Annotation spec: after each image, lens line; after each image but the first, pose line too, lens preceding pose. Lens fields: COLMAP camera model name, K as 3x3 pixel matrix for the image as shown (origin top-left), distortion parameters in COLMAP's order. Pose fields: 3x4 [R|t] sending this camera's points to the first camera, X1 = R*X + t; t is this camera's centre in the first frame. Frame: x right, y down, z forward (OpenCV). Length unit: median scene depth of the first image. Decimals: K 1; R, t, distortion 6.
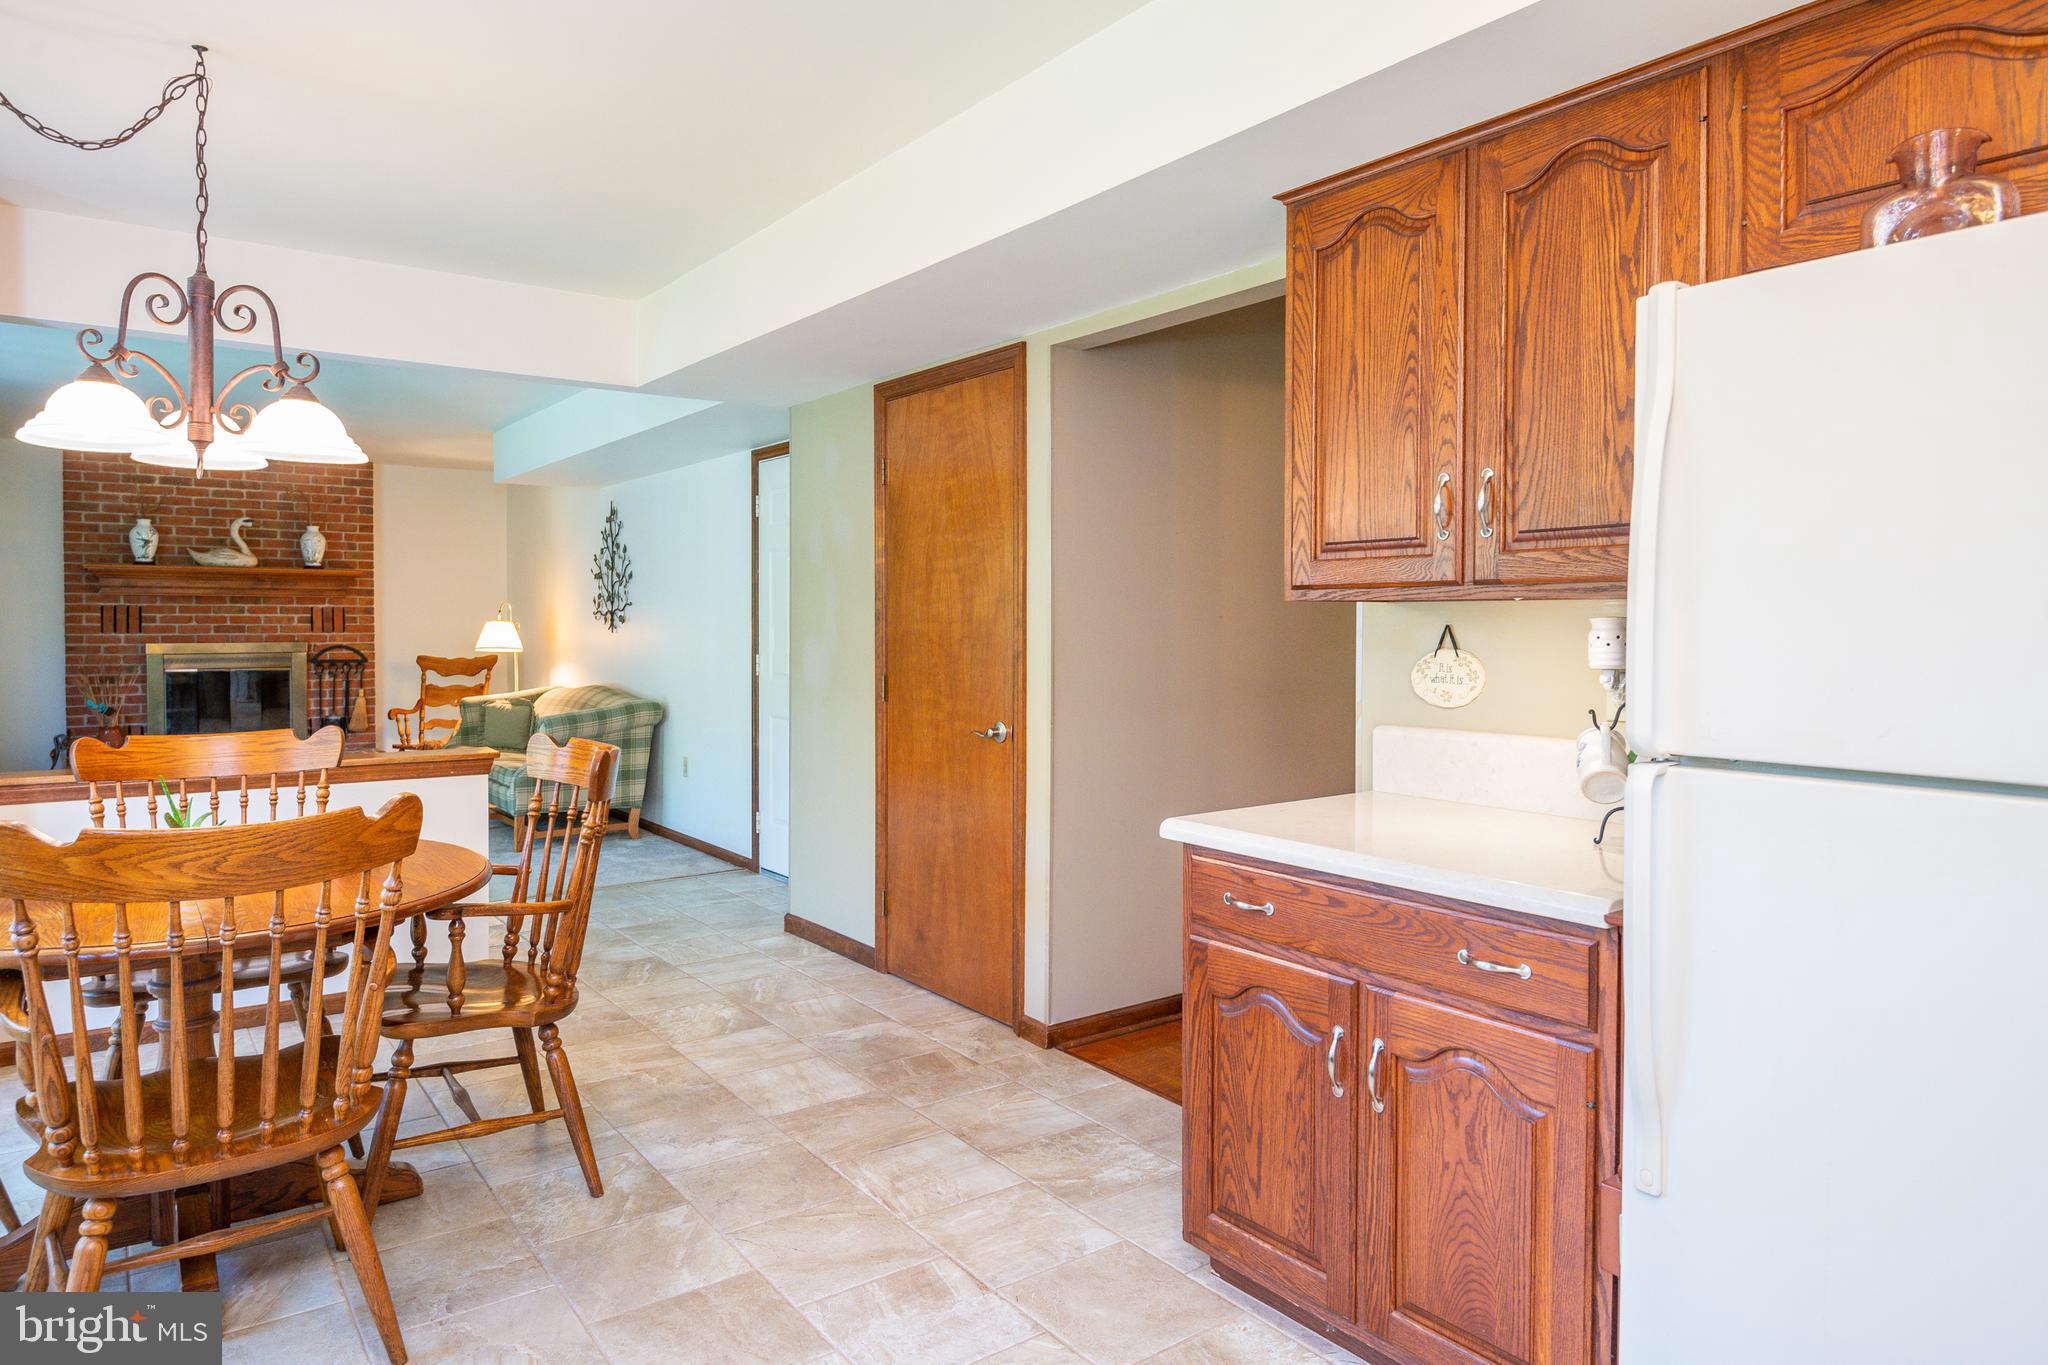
lens RADIAL K [[1271.4, 0, 1013.5], [0, 1271.4, 647.1], [0, 0, 1]] dist [0.003827, -0.015039]
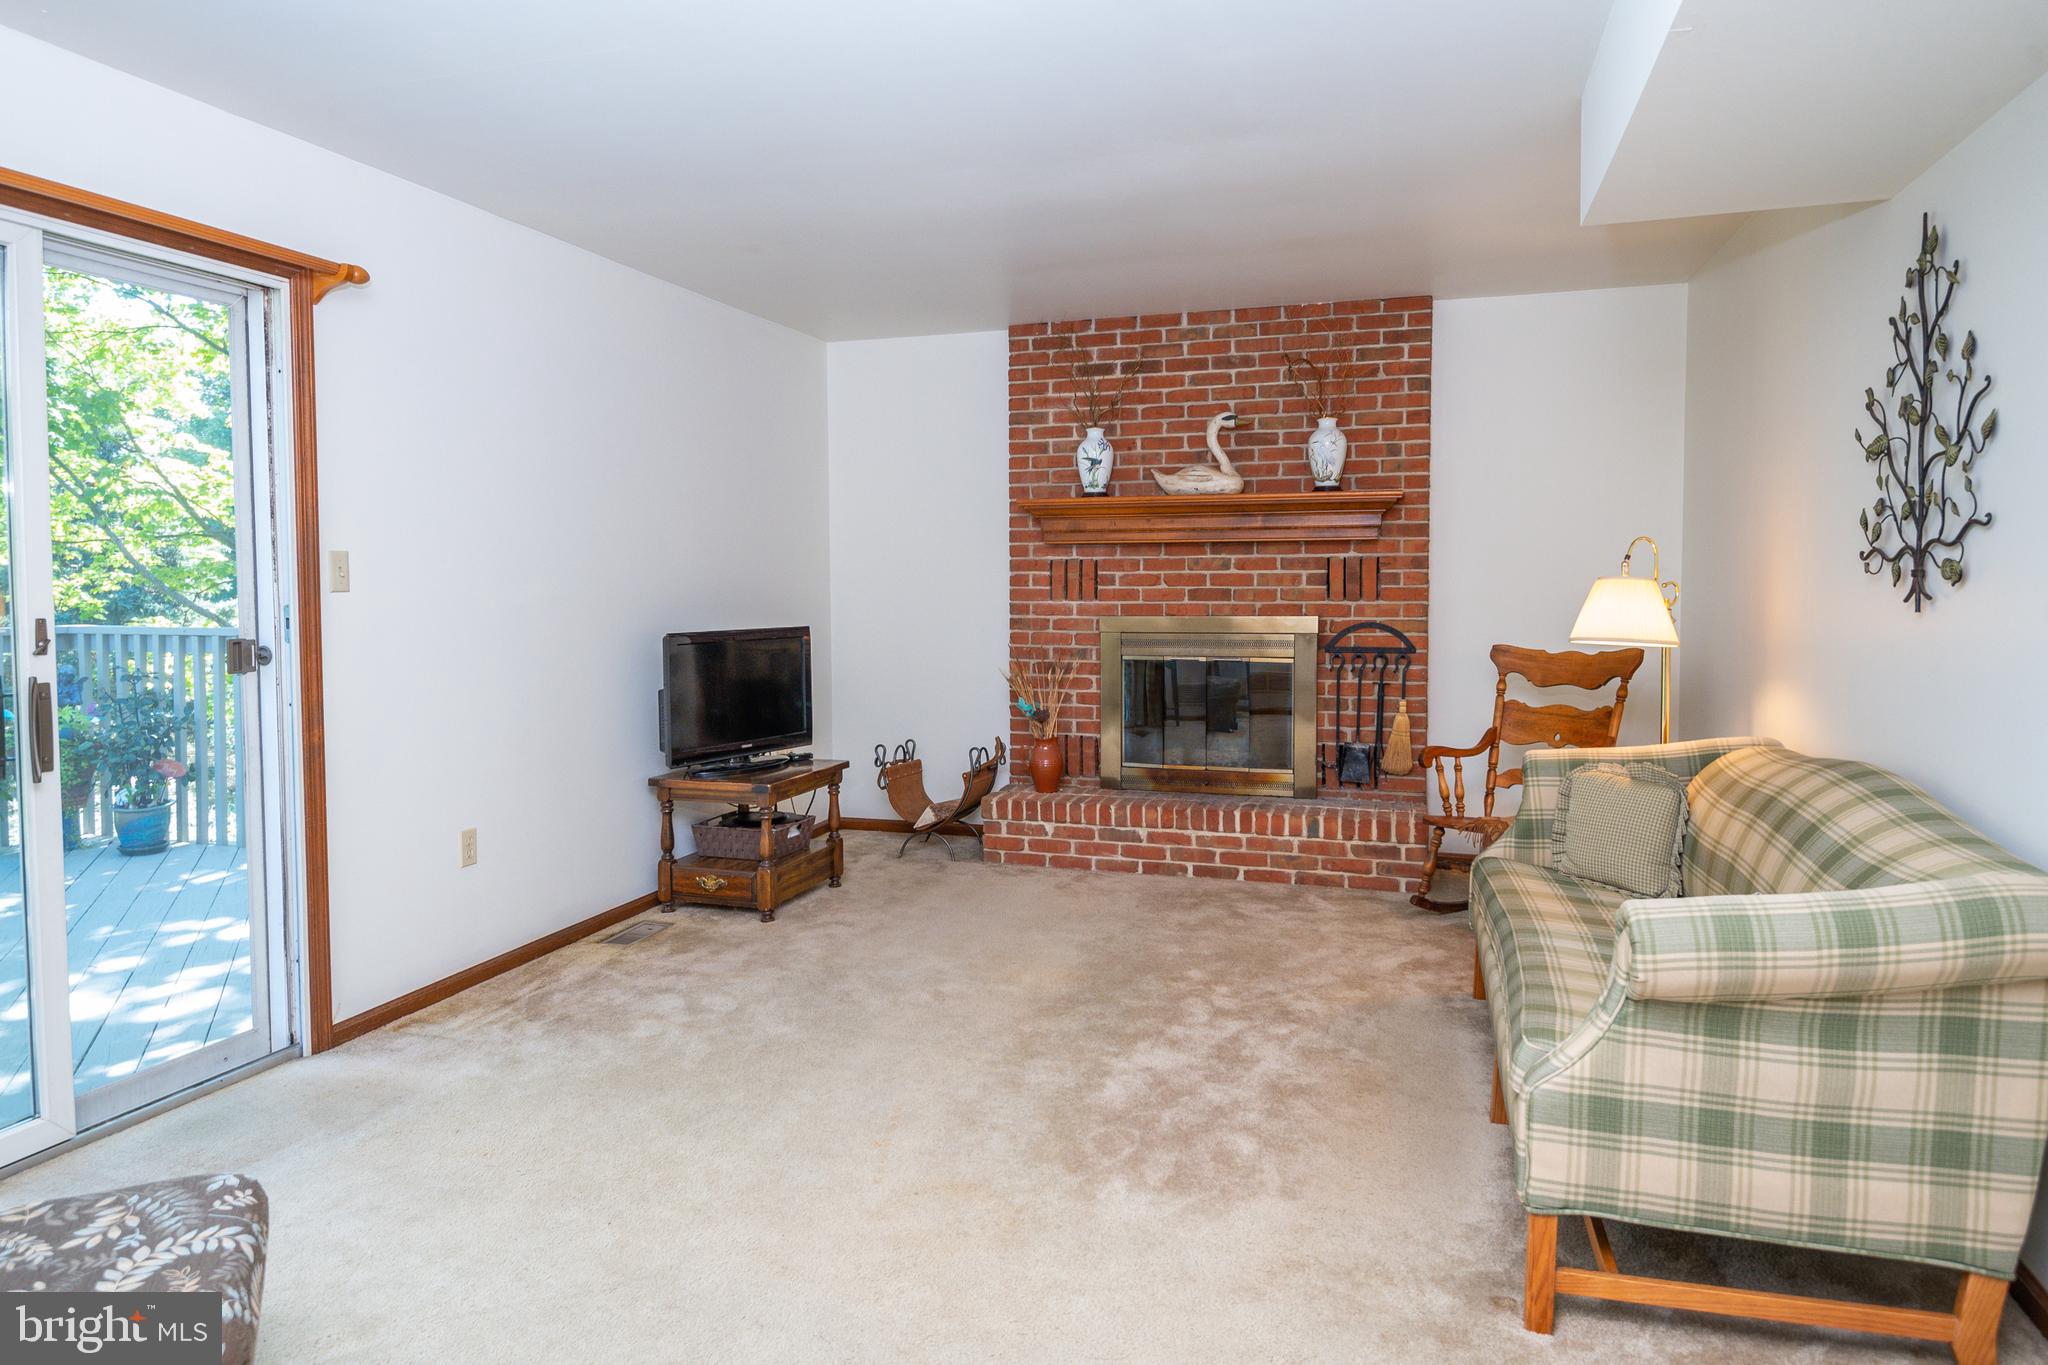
lens RADIAL K [[1271.4, 0, 991.0], [0, 1271.4, 643.2], [0, 0, 1]] dist [0.003827, -0.015039]
pose [[0.583314, 0.034804, -0.811501, -0.166940], [-0.011019, 0.999329, 0.034939, -0.010857], [0.812172, -0.011439, 0.583306, 0.544063]]
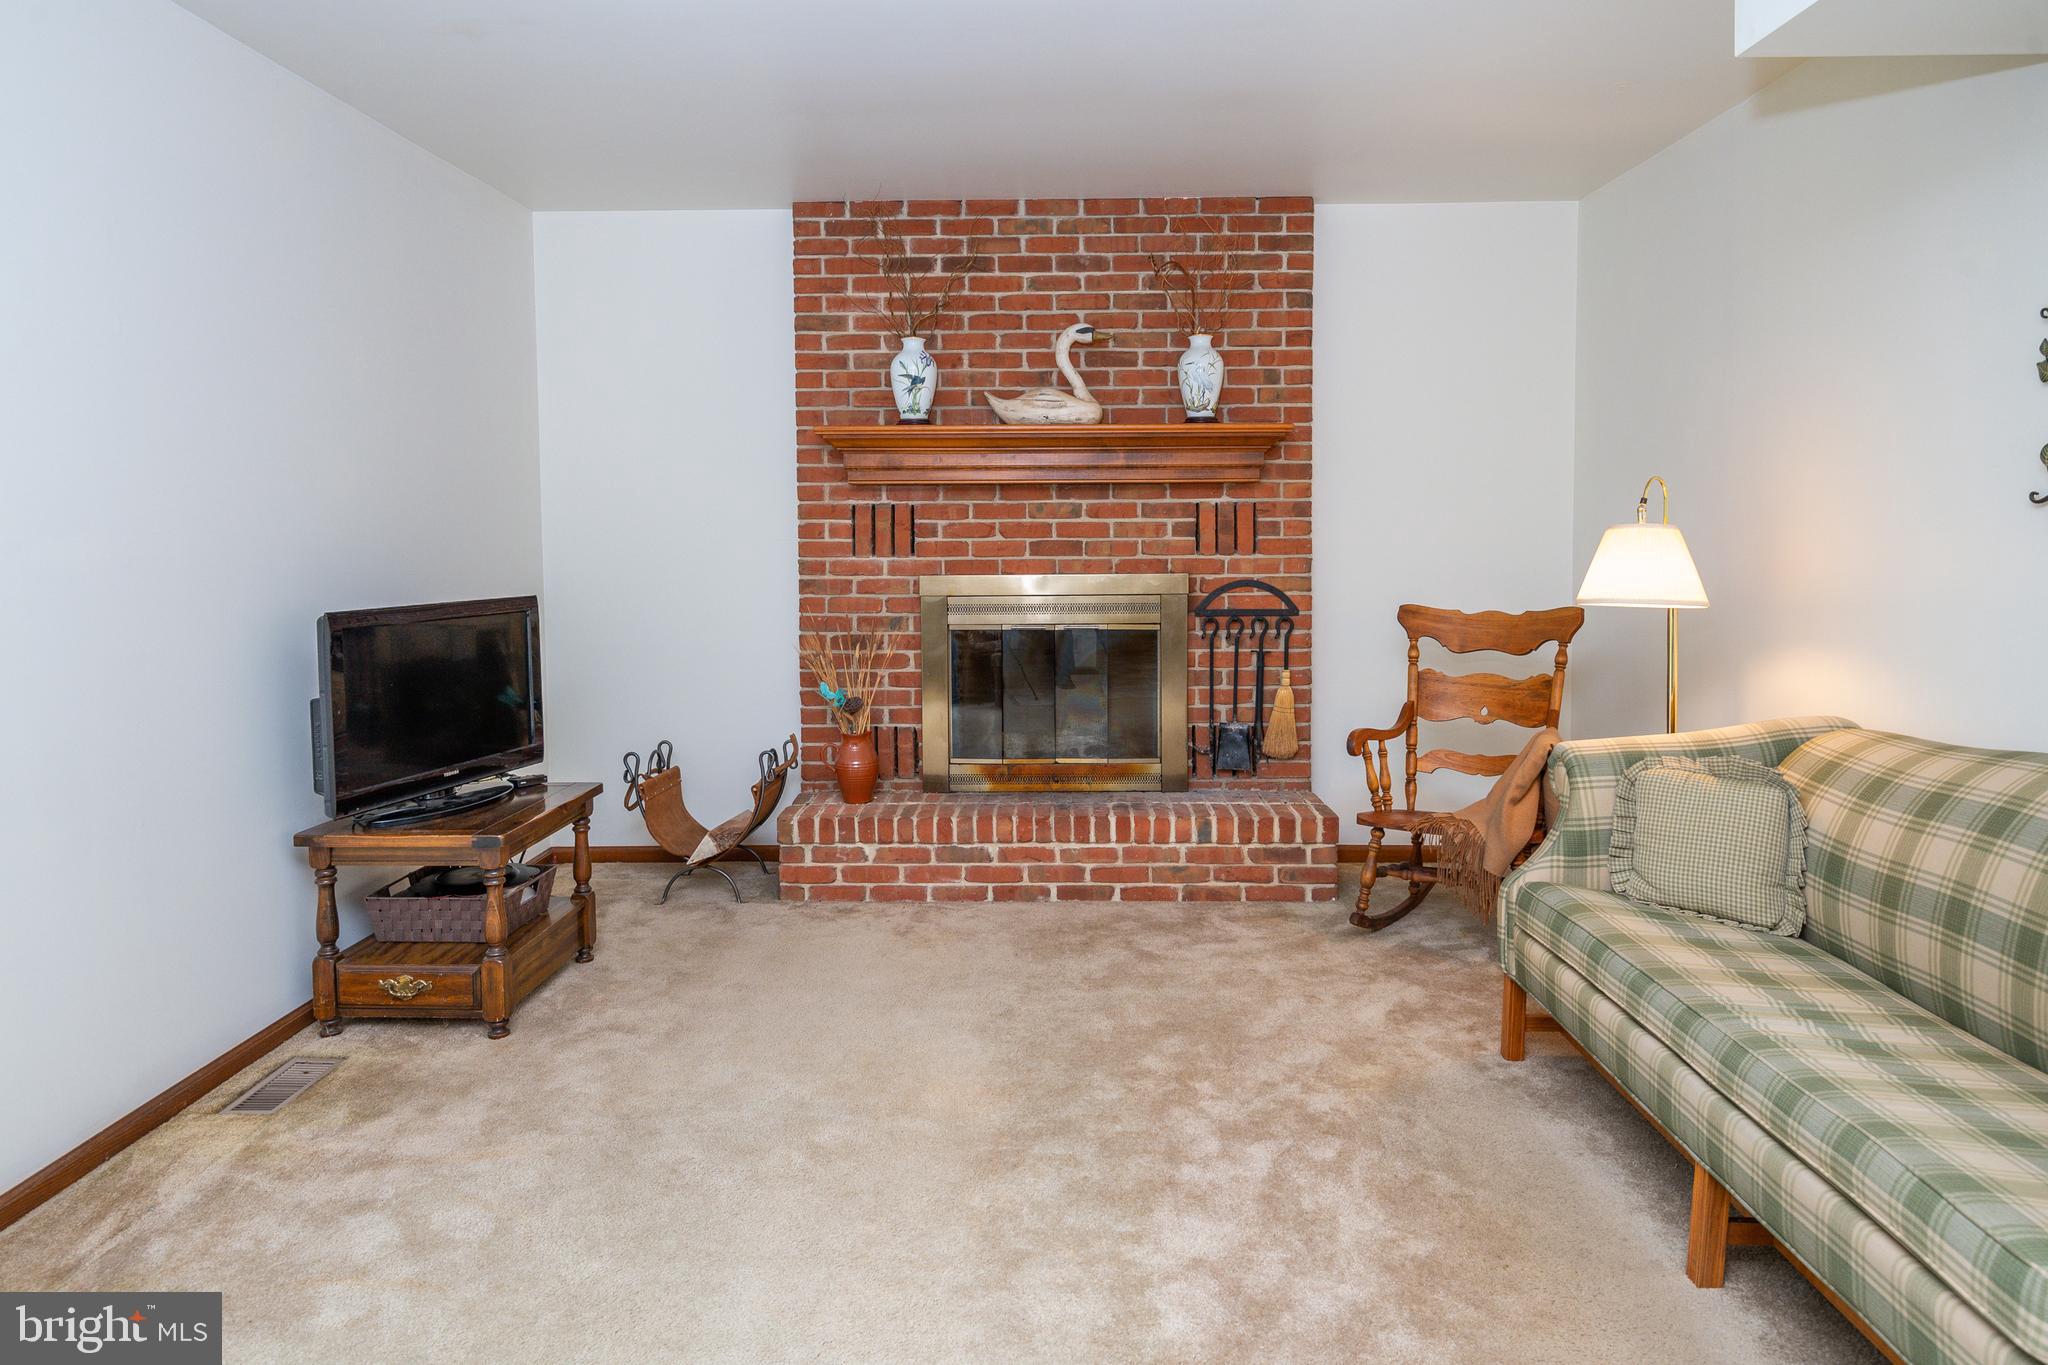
lens RADIAL K [[1271.4, 0, 1035.4], [0, 1271.4, 594.2], [0, 0, 1]] dist [0.003827, -0.015039]
pose [[0.804273, 0.023007, -0.593814, -0.317858], [-0.004156, 0.999444, 0.033093, -0.012442], [0.594245, -0.024148, 0.803921, 0.581453]]
